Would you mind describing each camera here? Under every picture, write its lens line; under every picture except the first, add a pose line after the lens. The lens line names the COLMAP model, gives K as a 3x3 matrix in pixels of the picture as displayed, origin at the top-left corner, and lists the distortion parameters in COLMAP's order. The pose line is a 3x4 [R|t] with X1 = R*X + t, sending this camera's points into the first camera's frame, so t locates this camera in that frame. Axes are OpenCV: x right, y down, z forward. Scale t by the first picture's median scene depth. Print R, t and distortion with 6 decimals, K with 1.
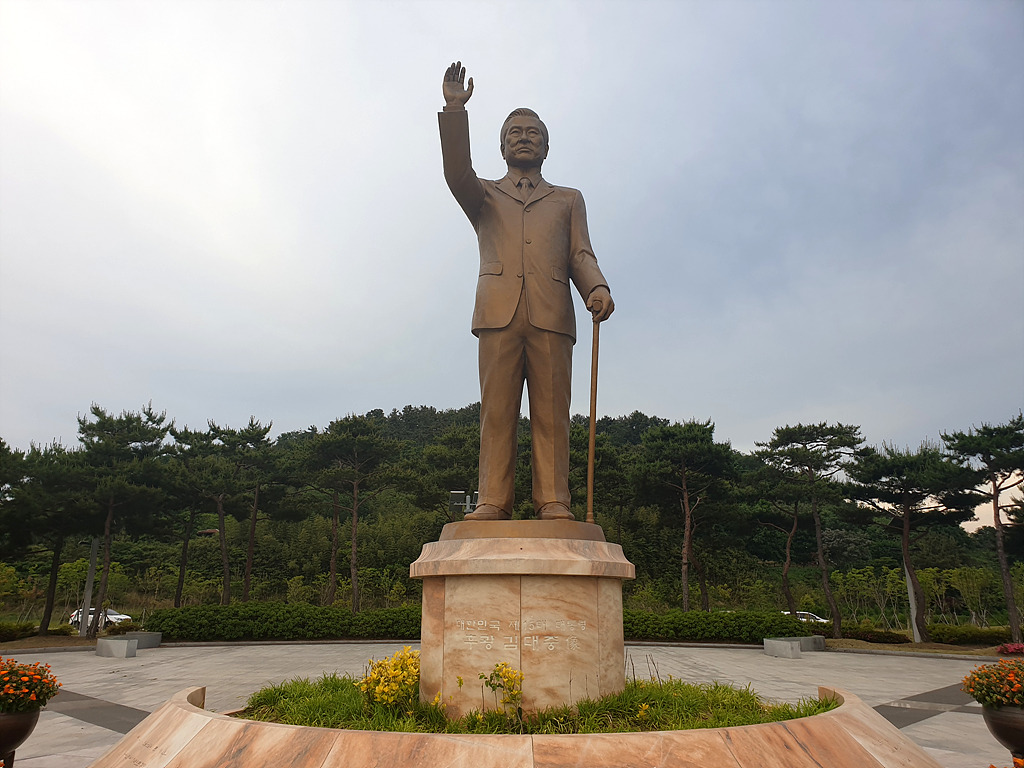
lens RADIAL K [[840.1, 0, 512.0], [0, 840.1, 384.0], [0, 0, 1]] dist [-0.001850, -0.008283]
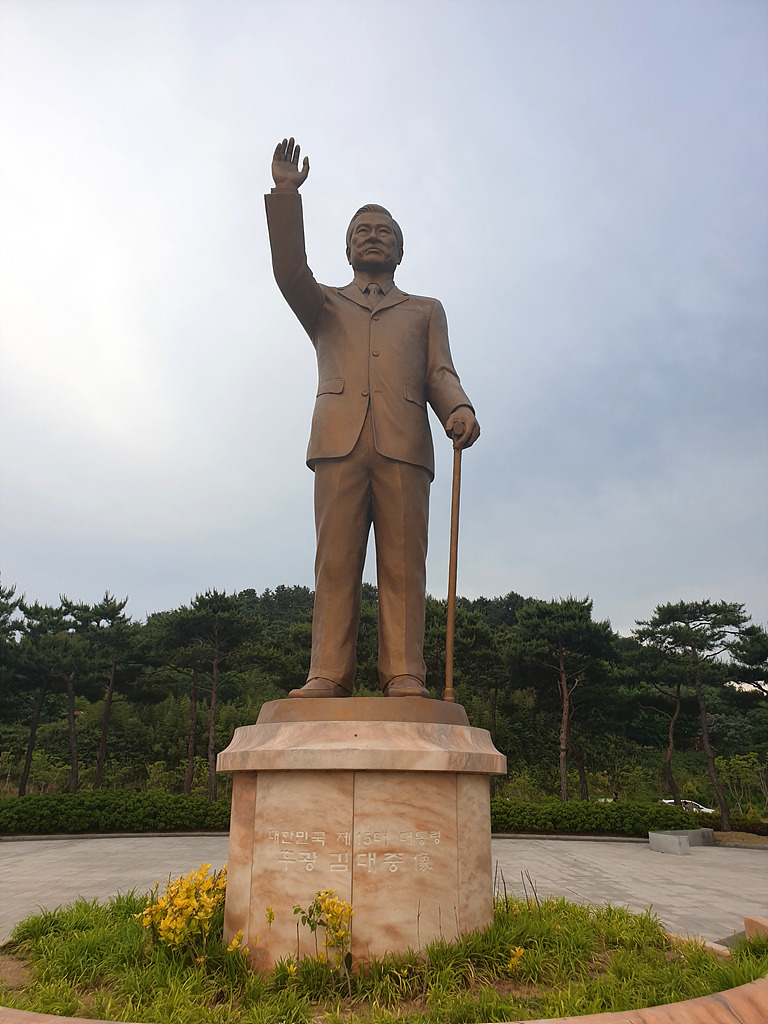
lens RADIAL K [[840.1, 0, 399.2], [0, 840.1, 514.6], [0, 0, 1]] dist [-0.001850, -0.008283]
pose [[0.999894, 0.006033, 0.013237, 0.030433], [-0.005220, 0.998149, -0.060590, 0.033699], [-0.013578, 0.060514, 0.998075, 0.178953]]
